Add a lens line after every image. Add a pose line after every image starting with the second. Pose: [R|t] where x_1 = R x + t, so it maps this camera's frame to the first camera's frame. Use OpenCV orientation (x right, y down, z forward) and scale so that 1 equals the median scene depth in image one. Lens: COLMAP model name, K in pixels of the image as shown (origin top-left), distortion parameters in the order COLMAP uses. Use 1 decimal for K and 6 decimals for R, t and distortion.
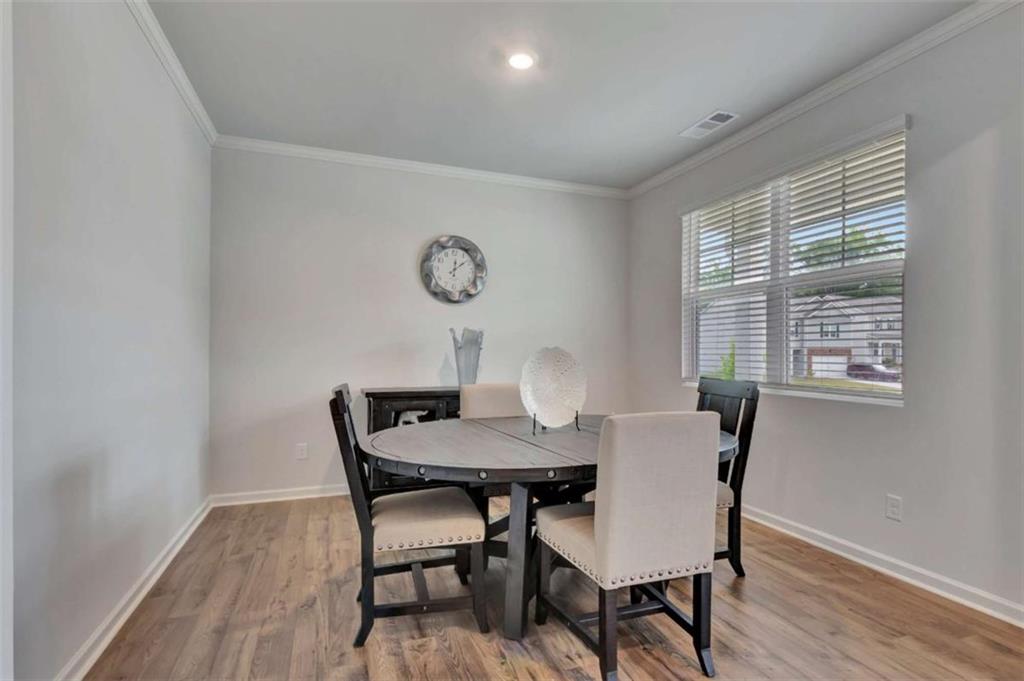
lens RADIAL K [[504.0, 0, 512.6], [0, 504.0, 355.6], [0, 0, 1]] dist [0.000783, 0.000073]
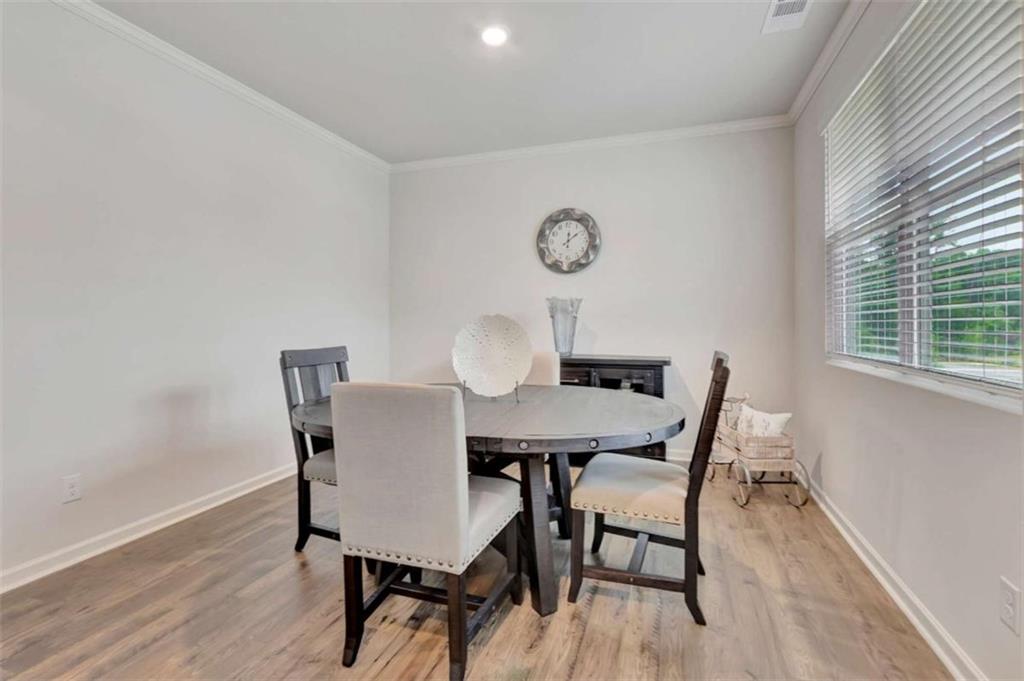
lens RADIAL K [[479.9, 0, 513.2], [0, 479.9, 327.4], [0, 0, 1]] dist [0.000681, 0.000217]
pose [[0.786541, -0.004439, -0.617522, 0.400346], [0.002636, 0.999989, -0.003831, 0.006887], [0.617533, 0.001386, 0.786544, 0.170506]]
